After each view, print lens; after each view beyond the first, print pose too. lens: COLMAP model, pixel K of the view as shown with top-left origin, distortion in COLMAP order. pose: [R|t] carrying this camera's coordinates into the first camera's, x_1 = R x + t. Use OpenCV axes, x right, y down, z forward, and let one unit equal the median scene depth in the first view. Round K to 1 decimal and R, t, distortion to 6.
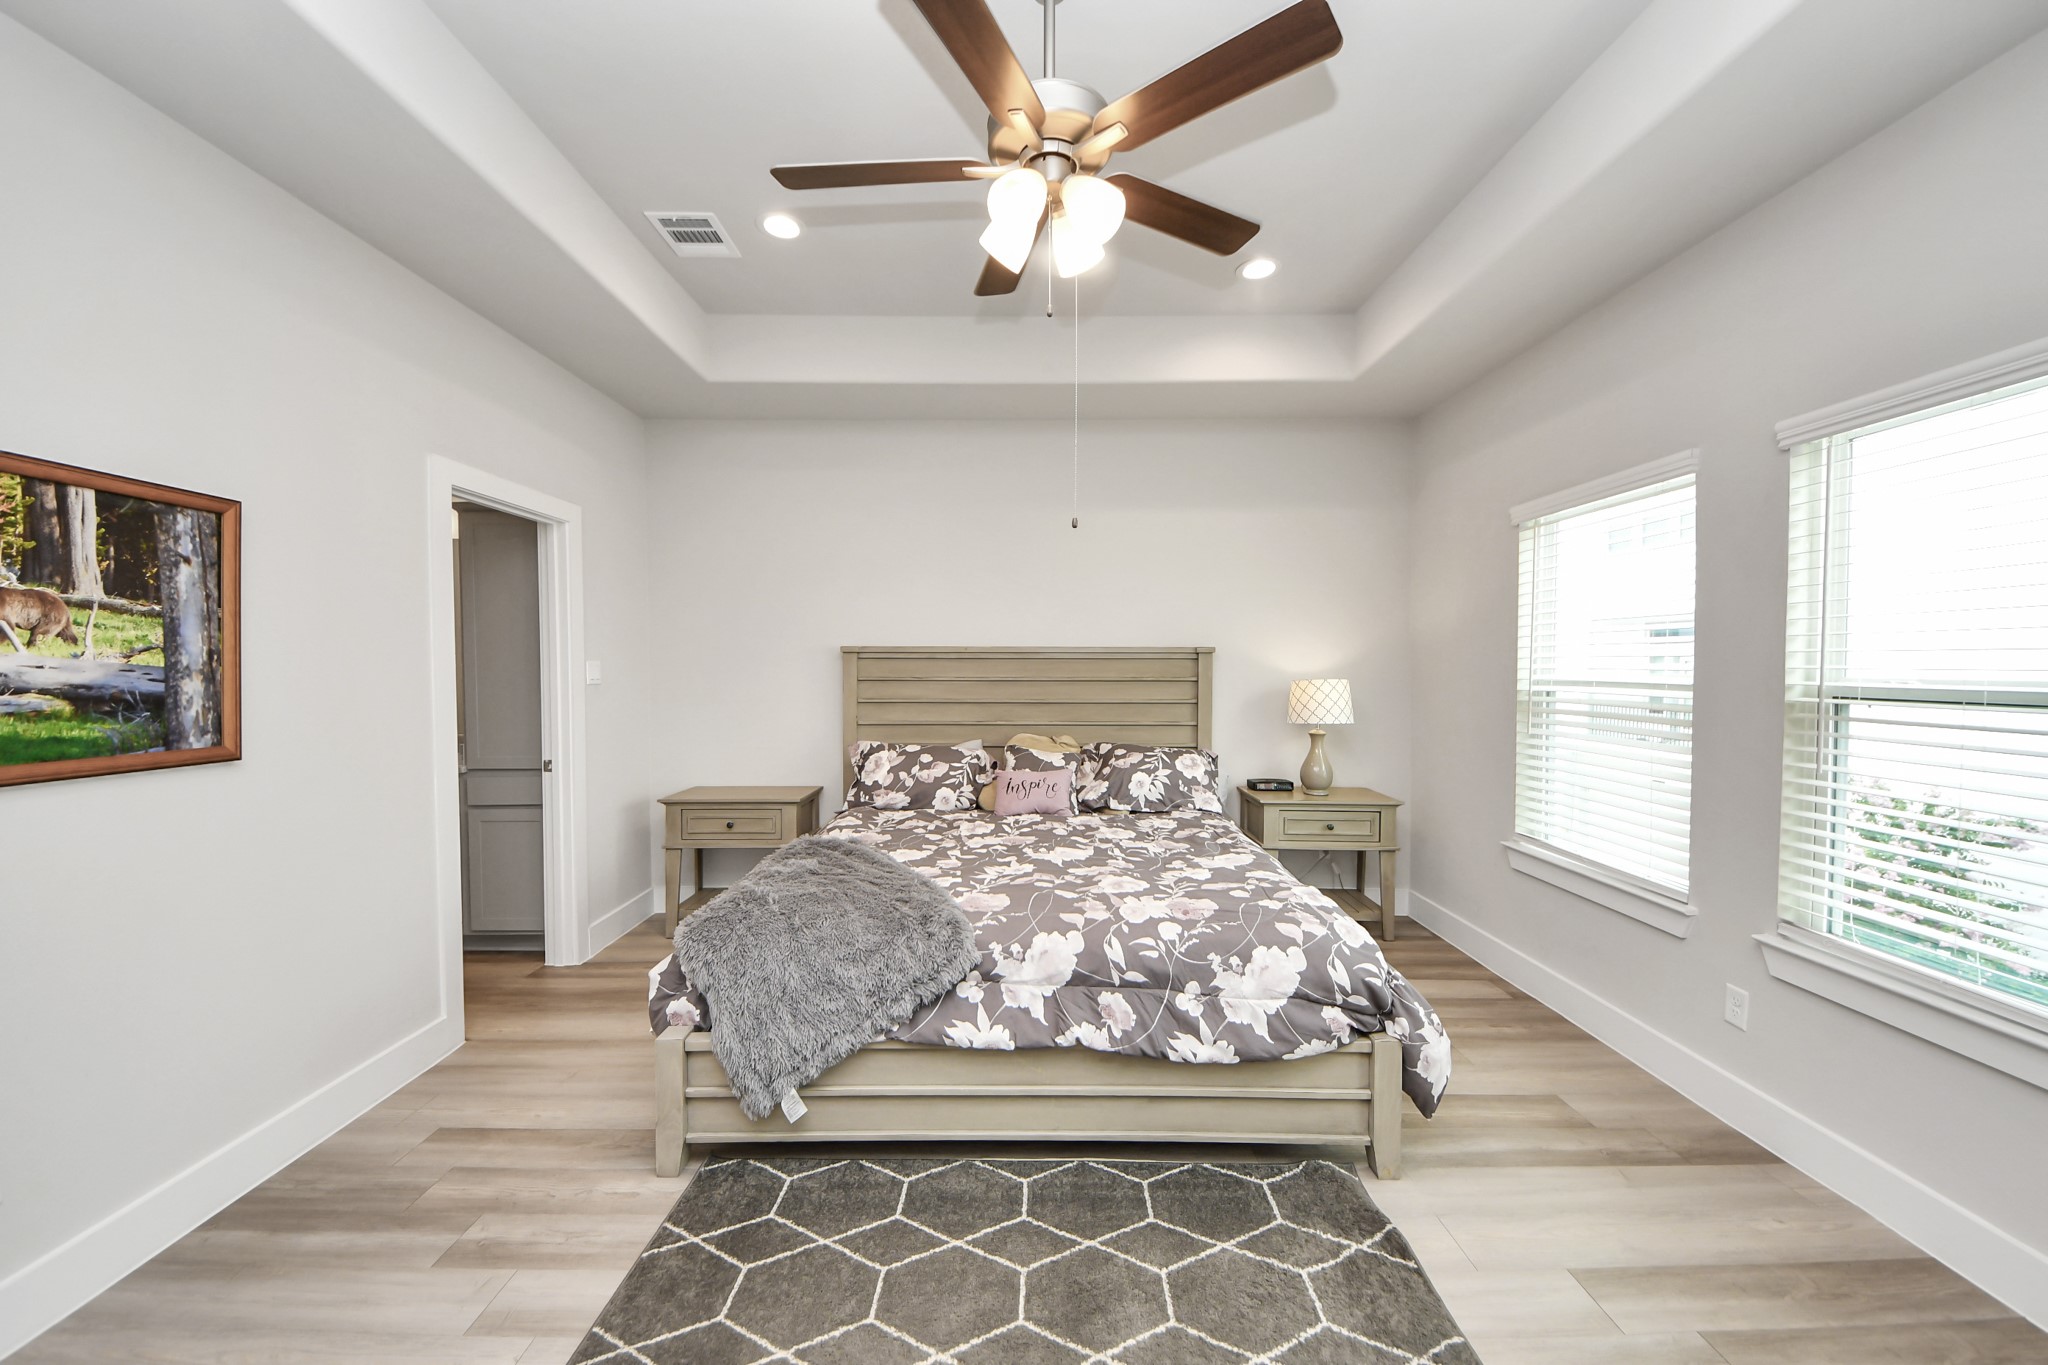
lens RADIAL K [[755.1, 0, 1020.1], [0, 755.1, 693.0], [0, 0, 1]] dist [0.044748, -0.029650]
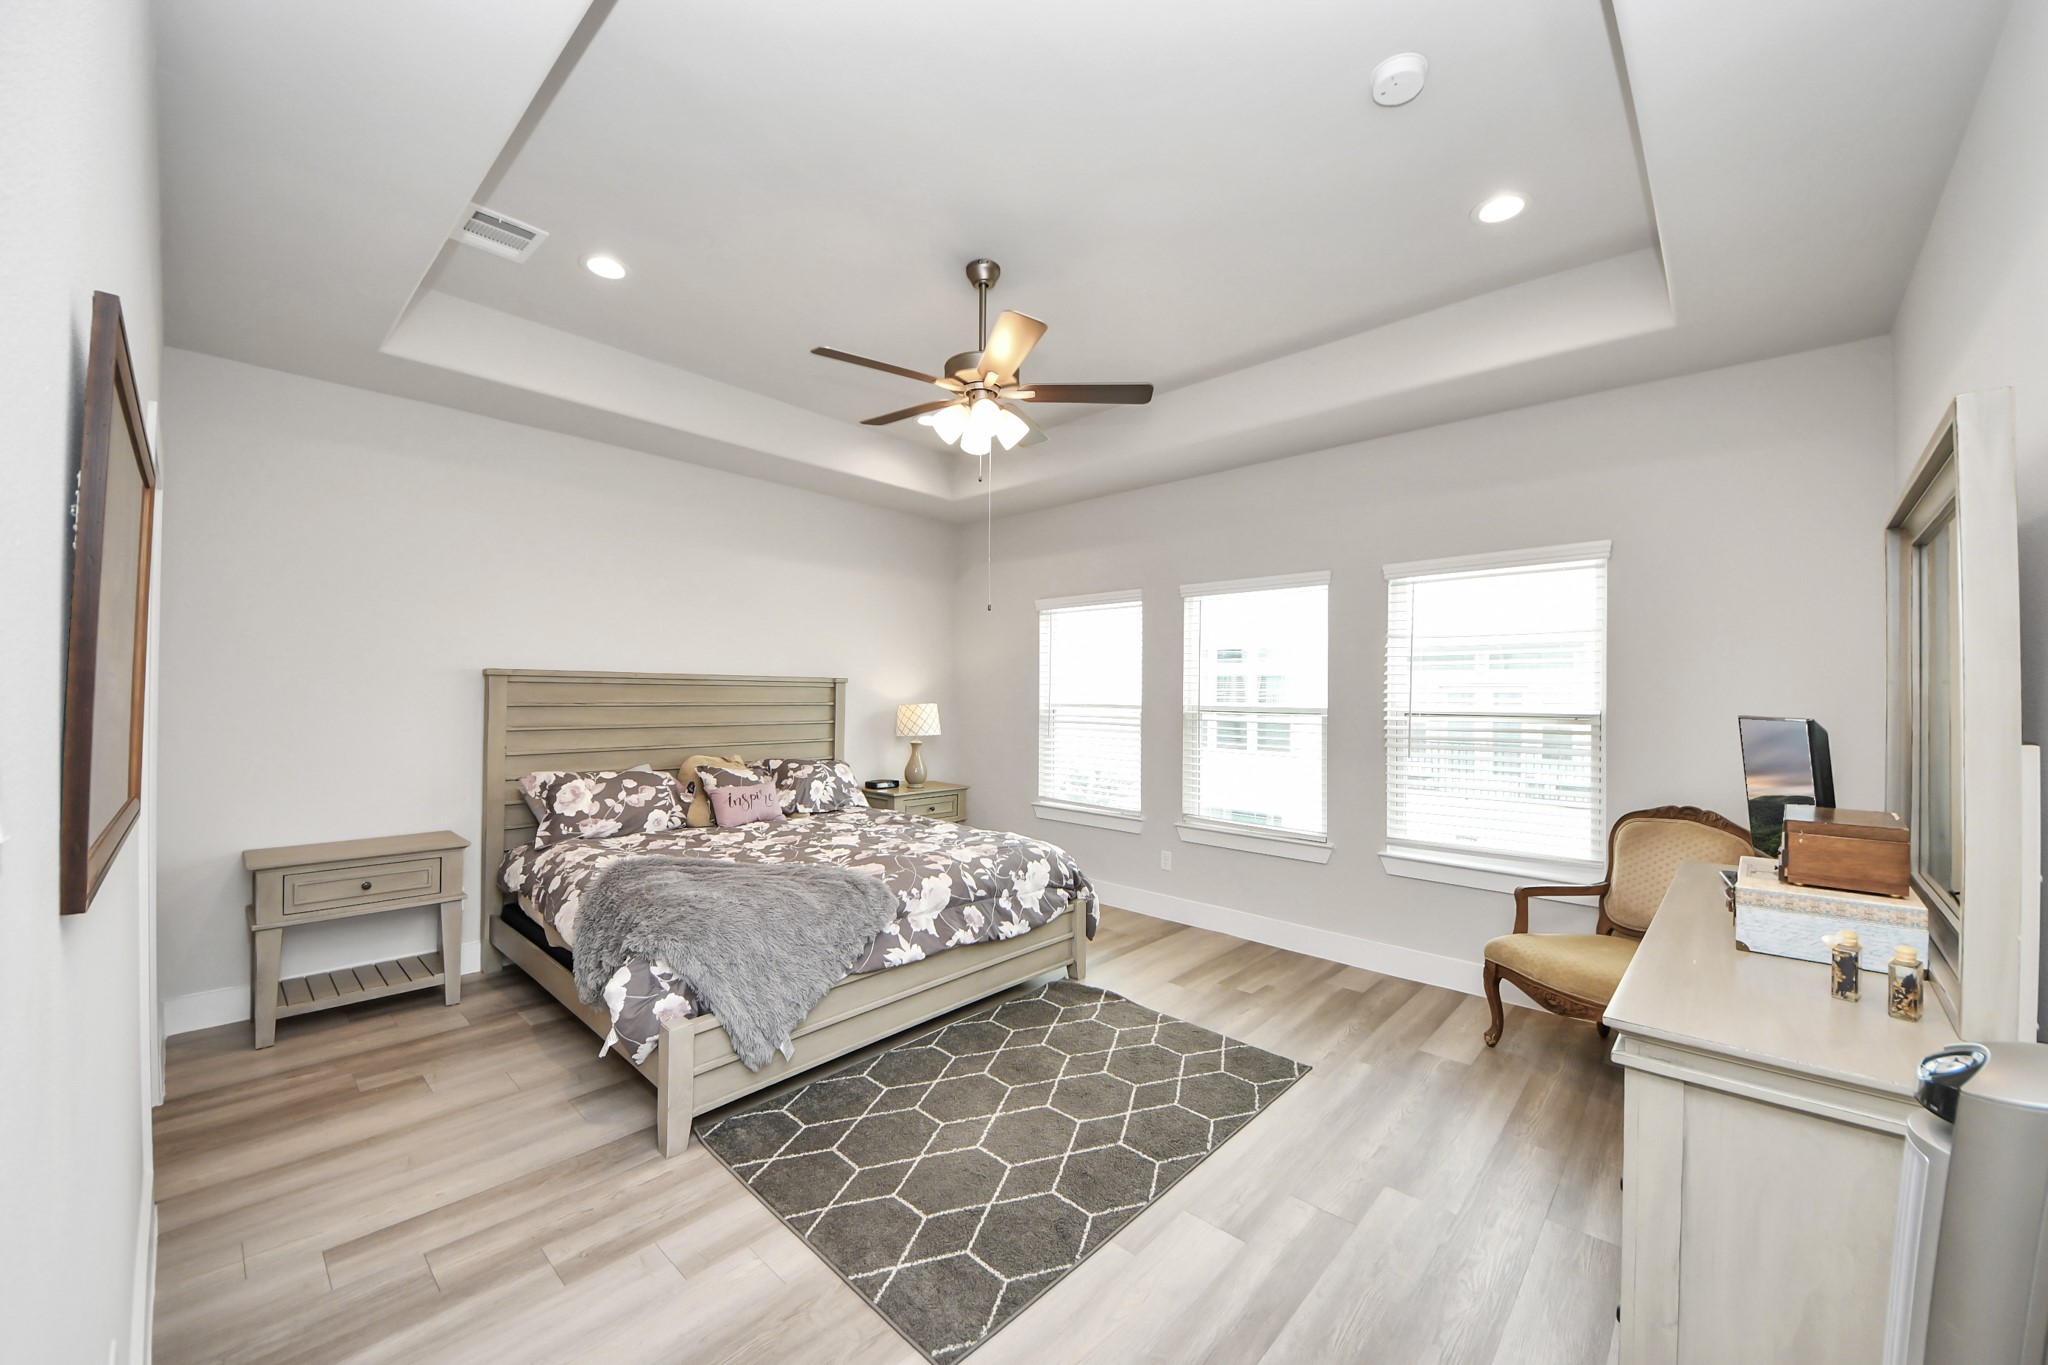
lens RADIAL K [[755.1, 0, 1020.1], [0, 755.1, 693.0], [0, 0, 1]] dist [0.044748, -0.029650]
pose [[0.677311, 0.007556, 0.735658, -0.923100], [0.016897, 0.999524, -0.025823, 0.001879], [-0.735503, 0.029921, 0.676861, -0.128019]]
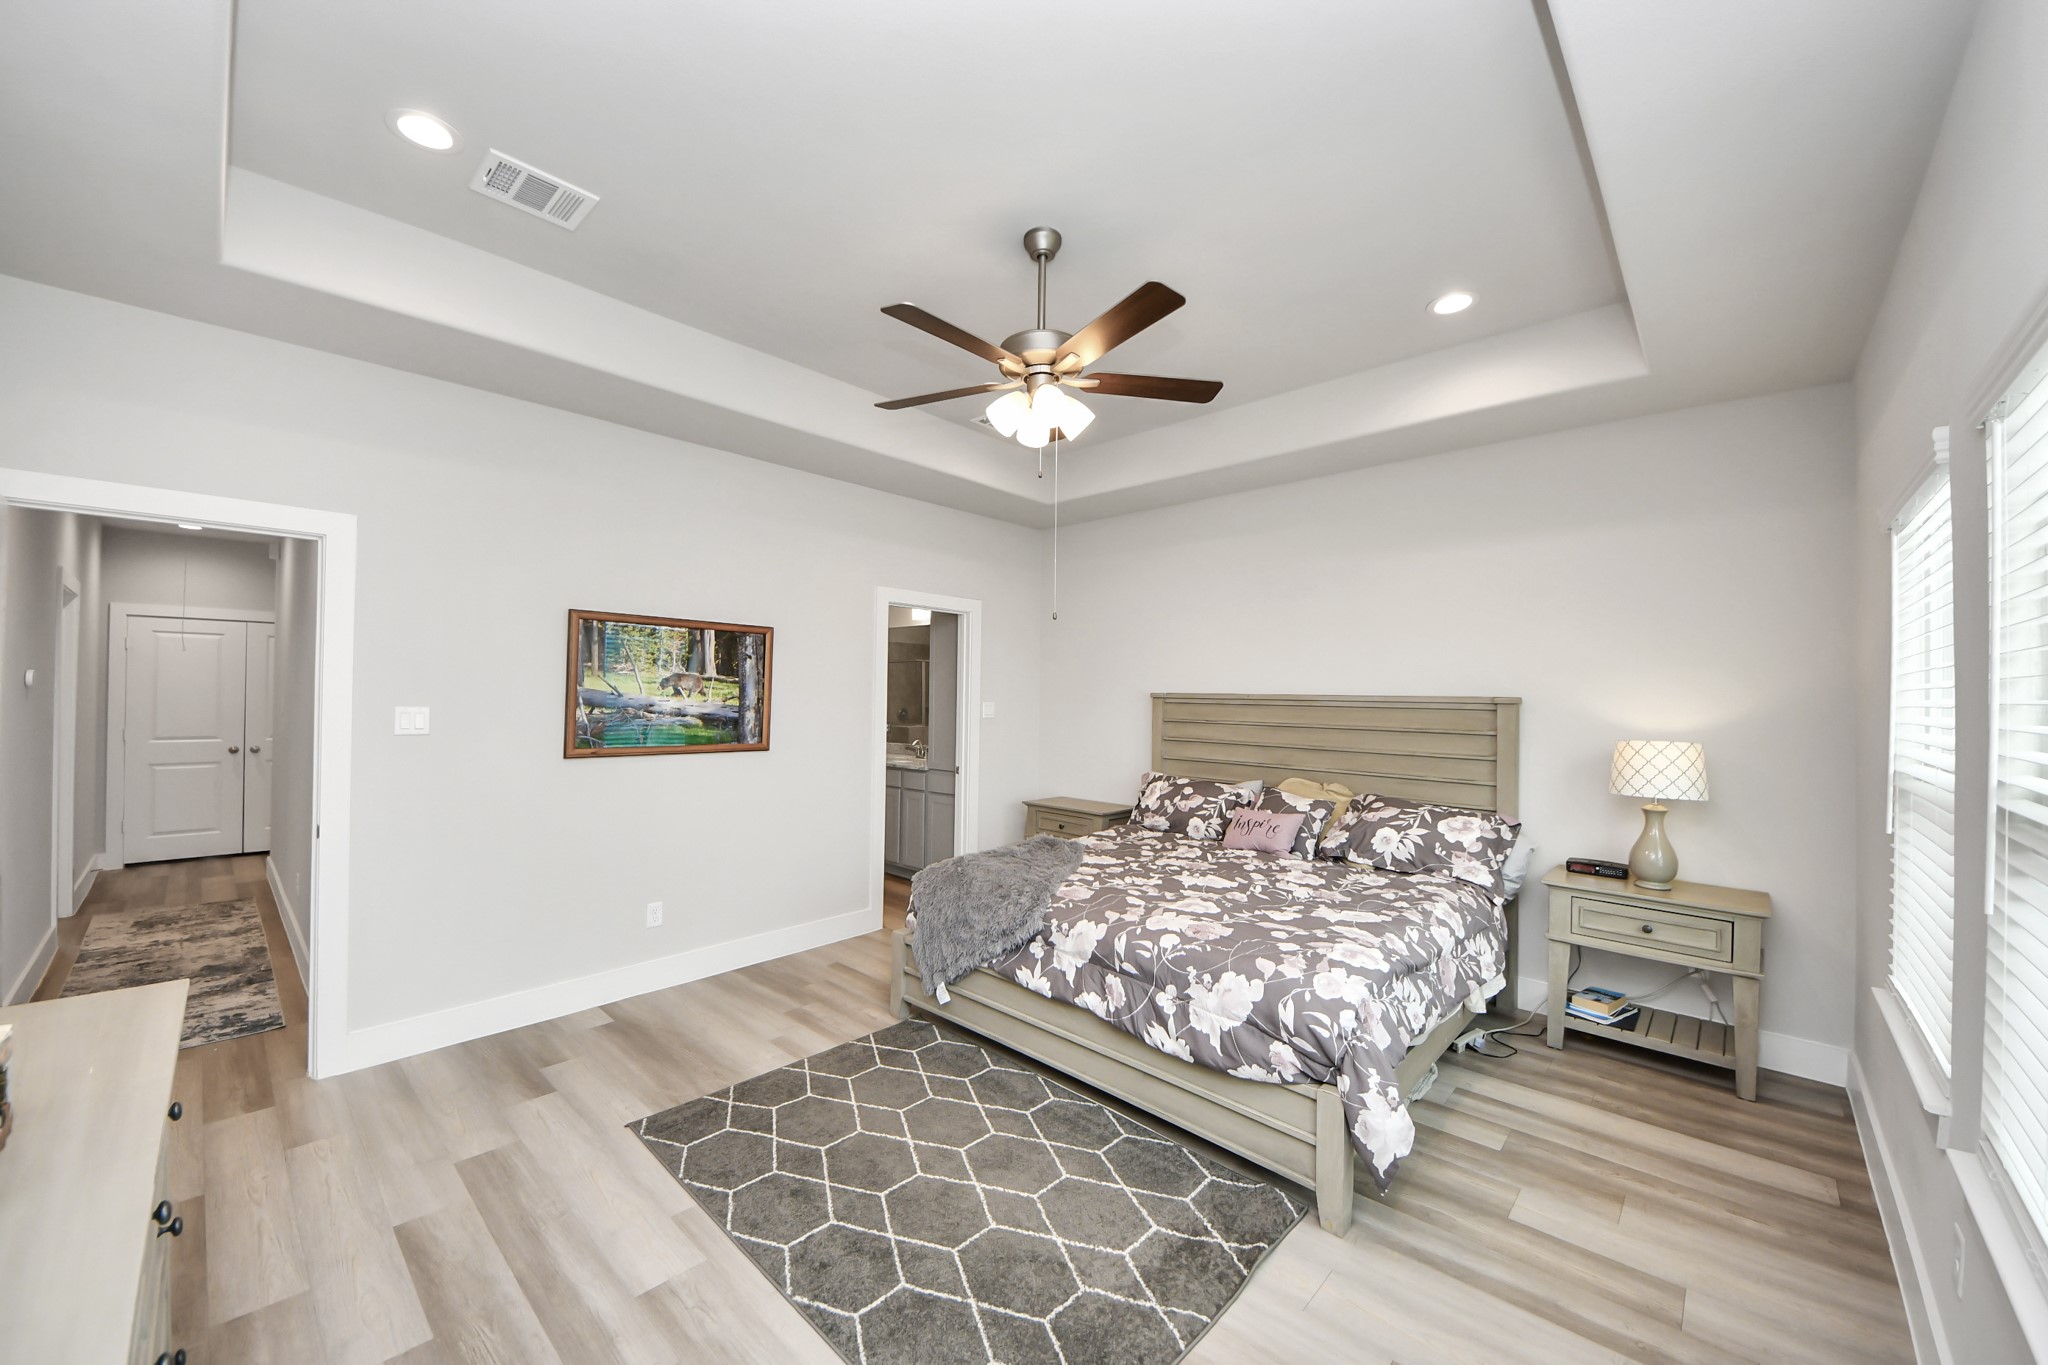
lens RADIAL K [[755.1, 0, 1020.1], [0, 755.1, 693.0], [0, 0, 1]] dist [0.044748, -0.029650]
pose [[0.734285, 0.009758, -0.678771, 0.839949], [-0.039941, 0.998786, -0.028849, -0.034608], [0.677665, 0.048294, 0.733783, -0.060127]]
